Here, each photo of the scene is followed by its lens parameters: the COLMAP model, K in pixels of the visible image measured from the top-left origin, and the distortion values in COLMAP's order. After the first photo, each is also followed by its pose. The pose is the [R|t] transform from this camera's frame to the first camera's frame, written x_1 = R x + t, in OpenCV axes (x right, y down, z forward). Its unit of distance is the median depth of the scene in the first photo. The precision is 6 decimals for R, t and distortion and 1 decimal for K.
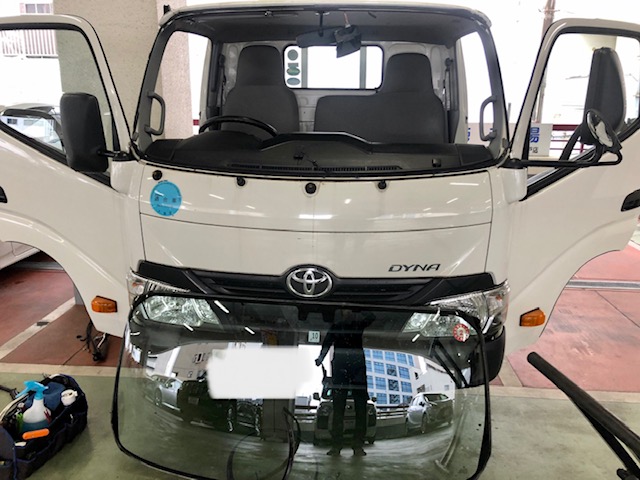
lens RADIAL K [[533.5, 0, 320.0], [0, 533.5, 240.0], [0, 0, 1]] dist [0.004778, -0.002453]
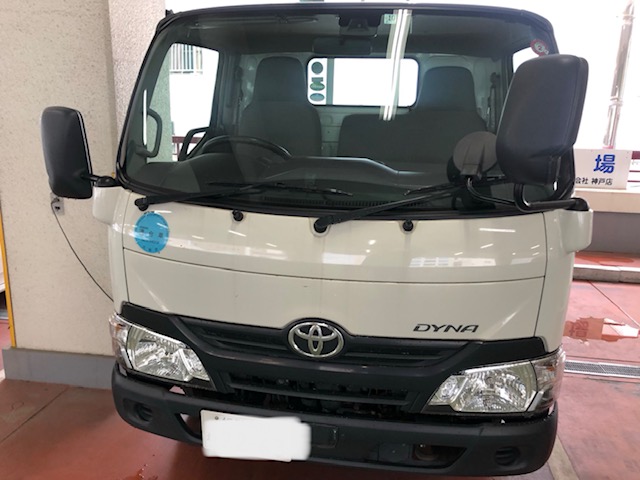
lens RADIAL K [[522.0, 0, 320.0], [0, 522.0, 240.0], [0, 0, 1]] dist [-0.016549, -0.003420]
pose [[0.996413, 0.032106, -0.078295, 0.042900], [-0.033873, 0.999198, -0.021341, -0.055230], [0.077547, 0.023916, 0.996702, 0.187247]]
